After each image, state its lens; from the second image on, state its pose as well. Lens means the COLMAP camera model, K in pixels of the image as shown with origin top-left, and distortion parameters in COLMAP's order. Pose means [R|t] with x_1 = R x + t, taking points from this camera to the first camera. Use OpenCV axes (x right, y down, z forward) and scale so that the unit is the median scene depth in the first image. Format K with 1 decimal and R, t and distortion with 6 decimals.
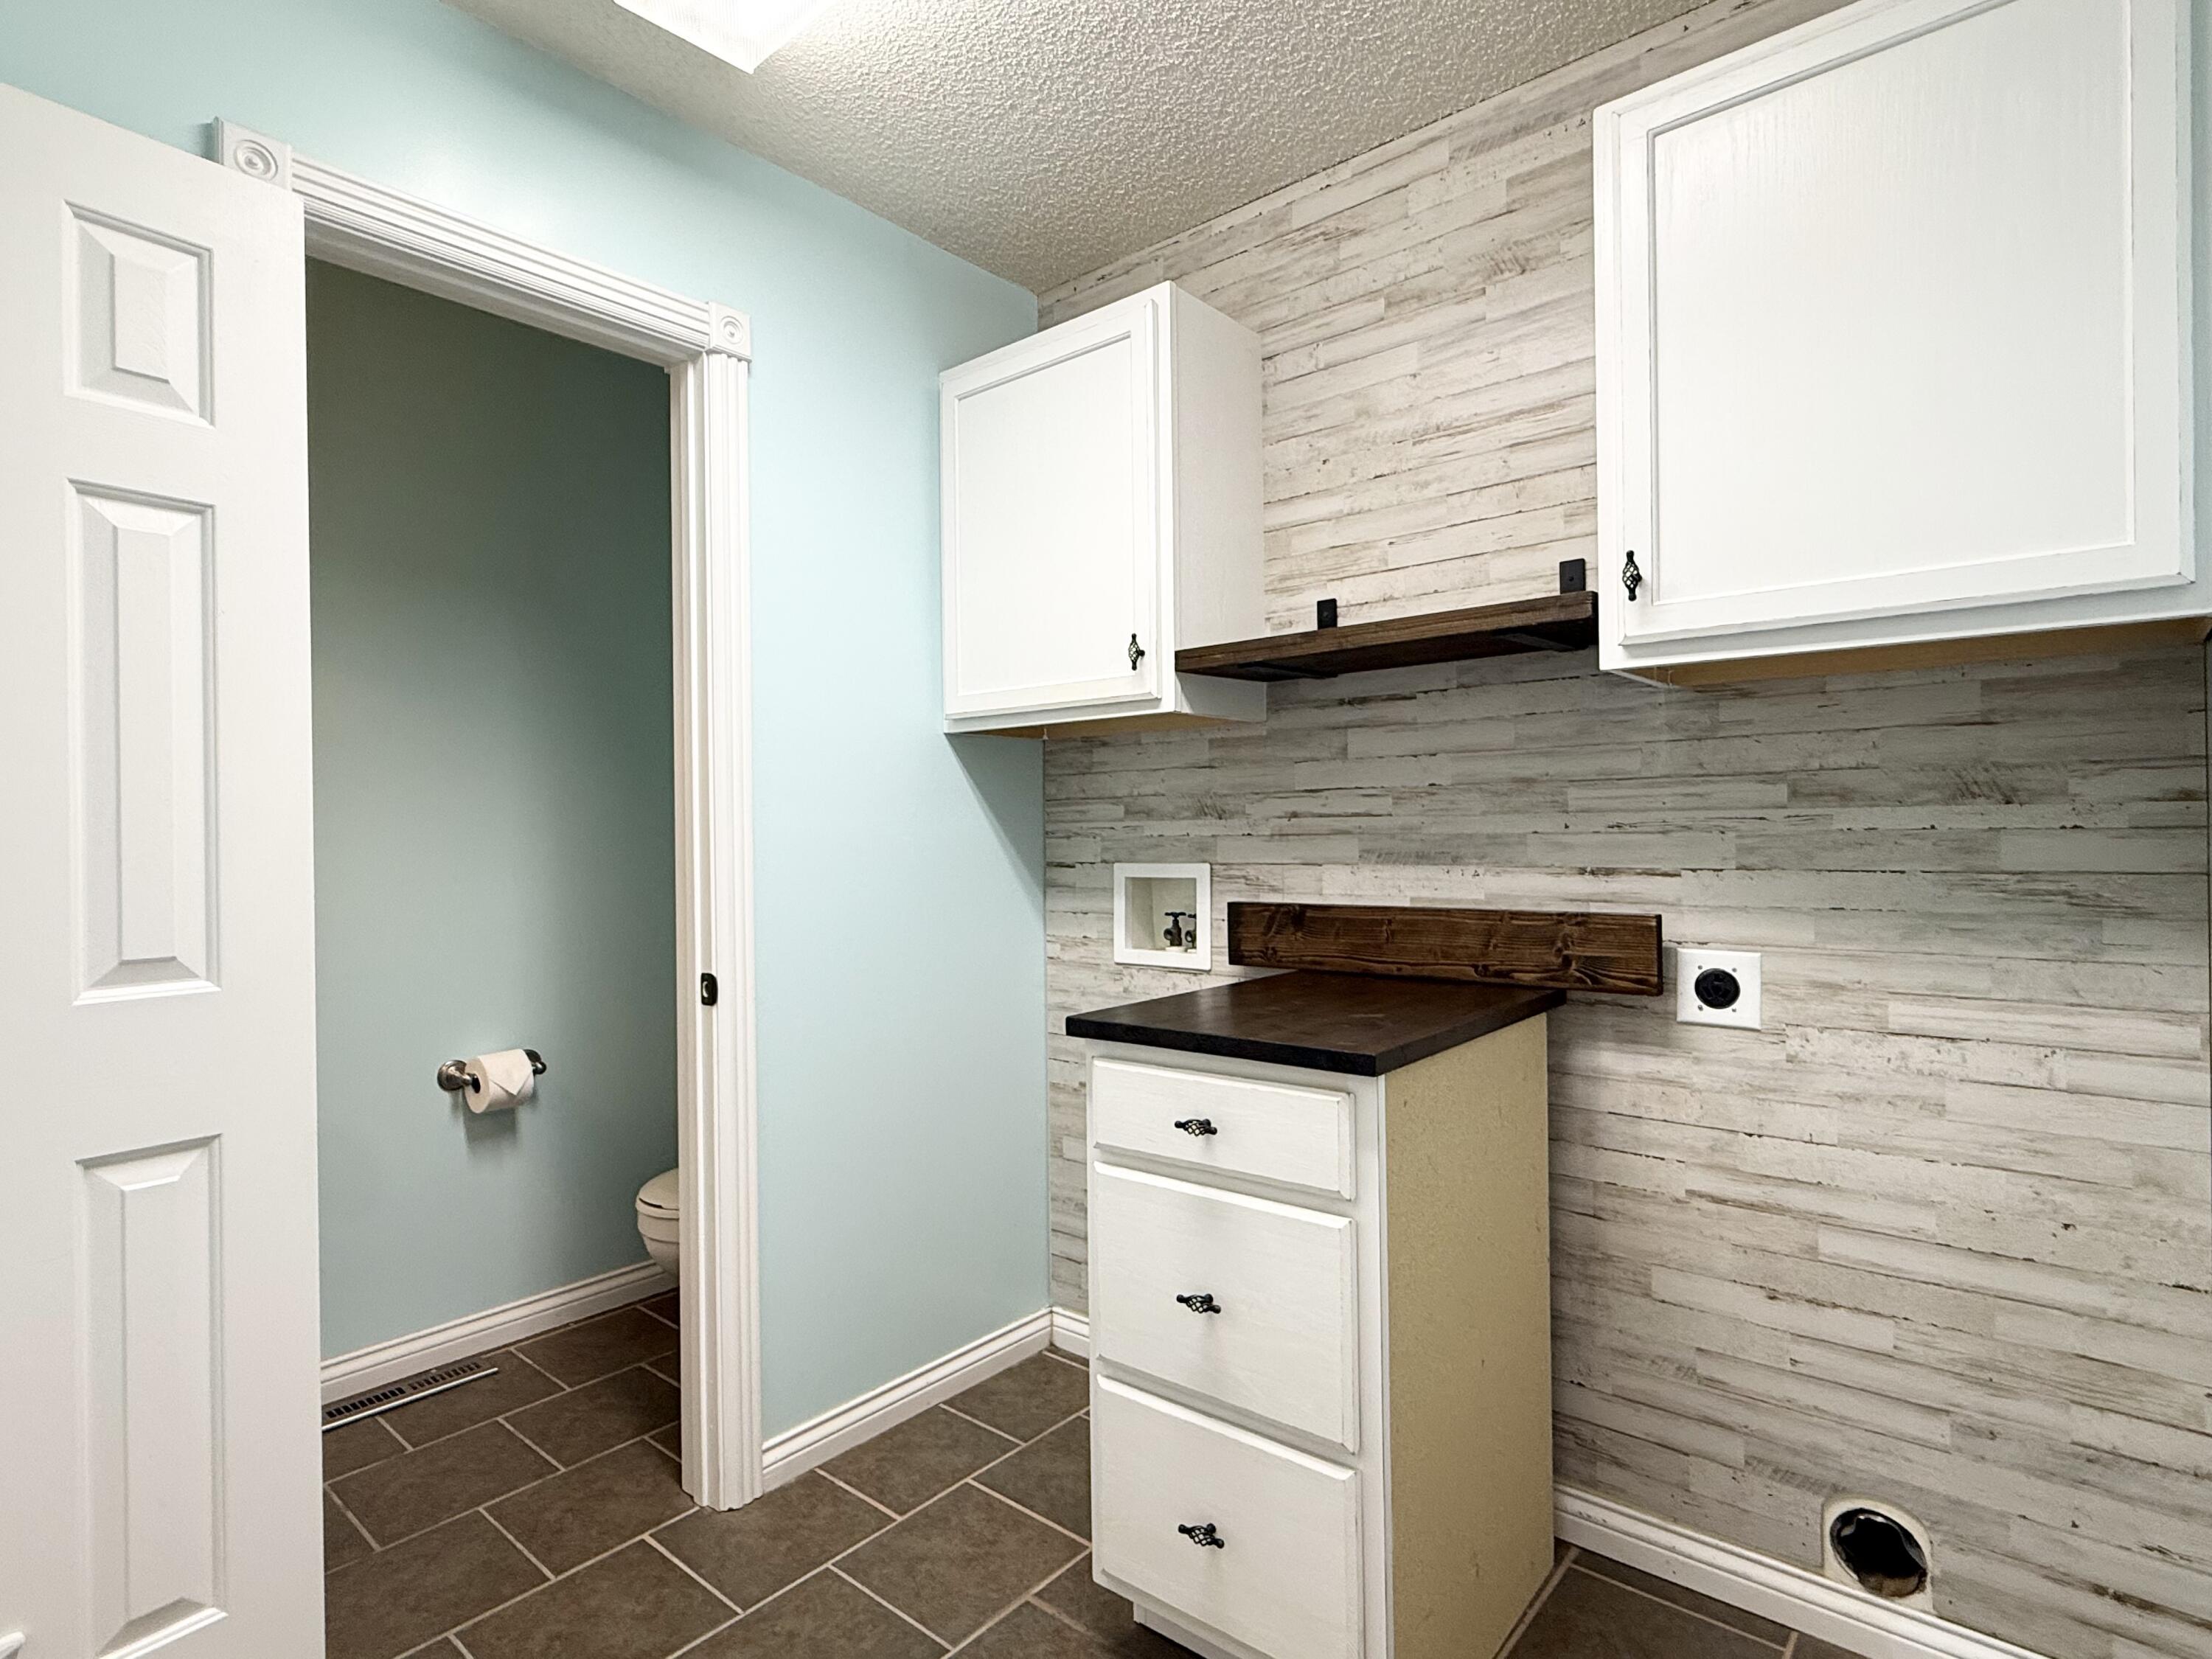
lens RADIAL K [[1145.9, 0, 1104.9], [0, 1145.9, 829.8], [0, 0, 1]] dist [-0.003314, -0.000184]
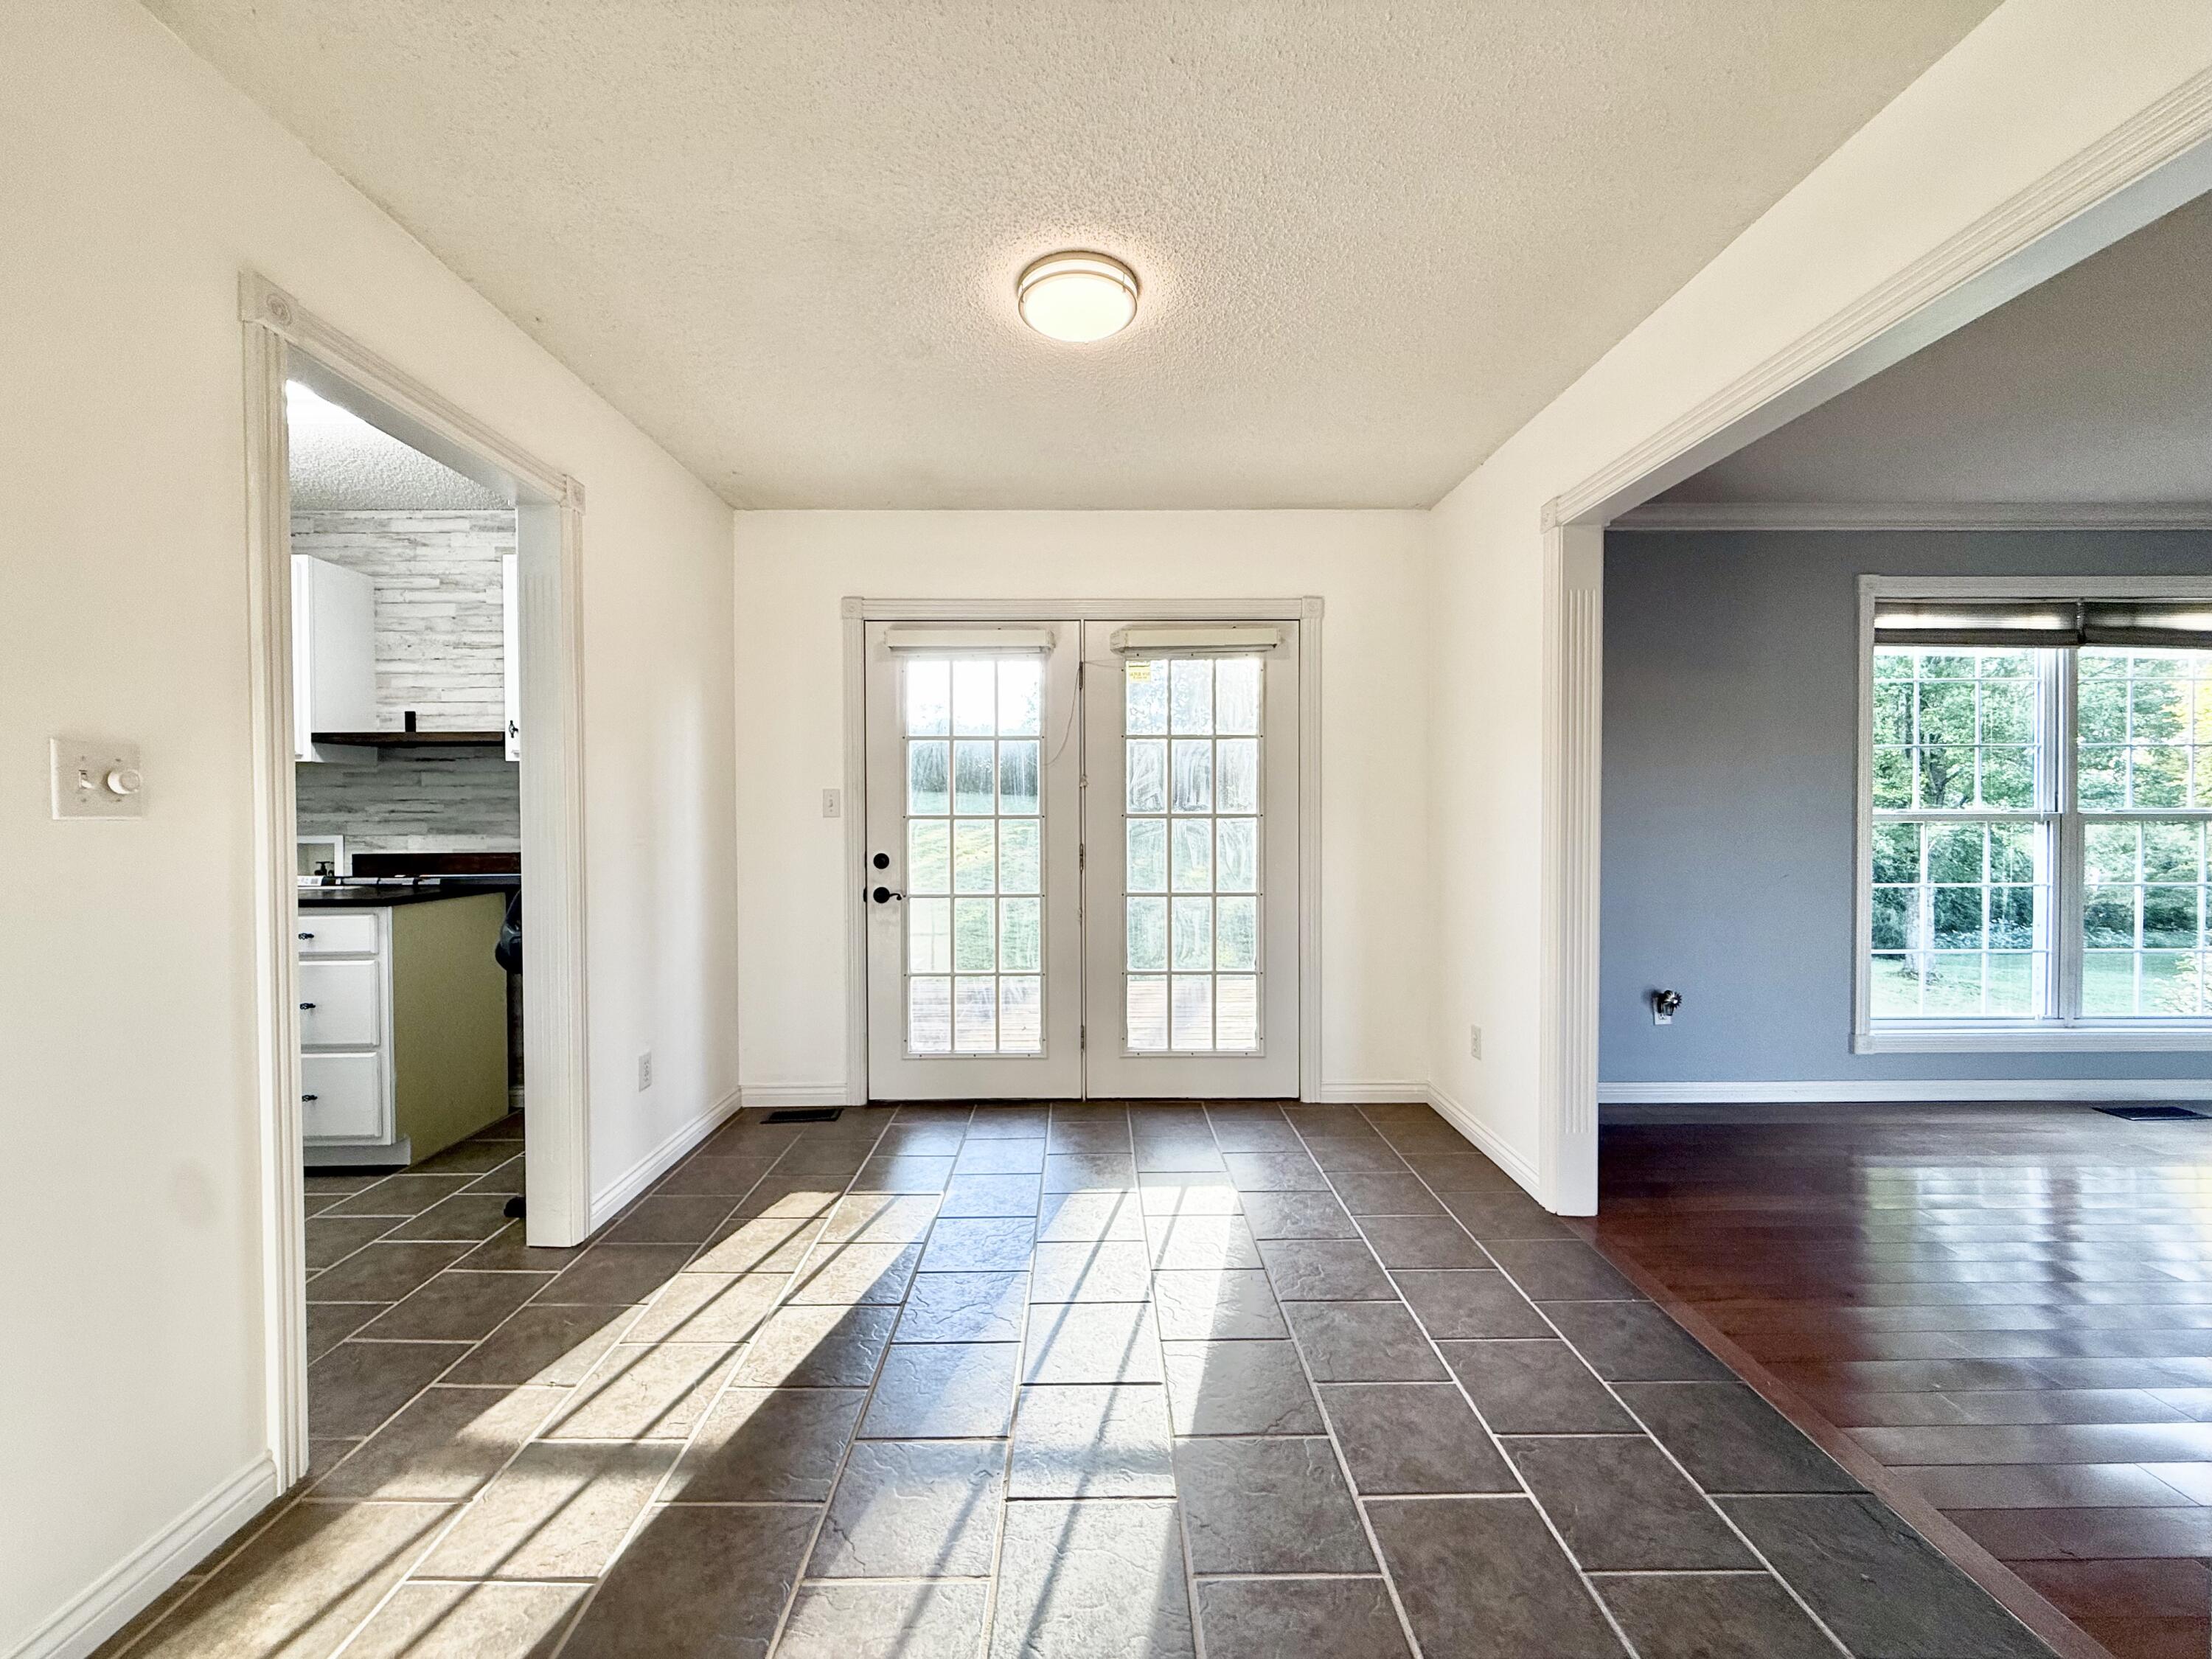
lens RADIAL K [[888.4, 0, 1103.8], [0, 888.4, 830.0], [0, 0, 1]] dist [-0.004352, 0.001892]
pose [[0.758305, 0.001206, 0.651899, 0.098846], [-0.006771, 0.999959, 0.006026, 0.002372], [-0.651865, -0.008983, 0.758282, -1.116081]]
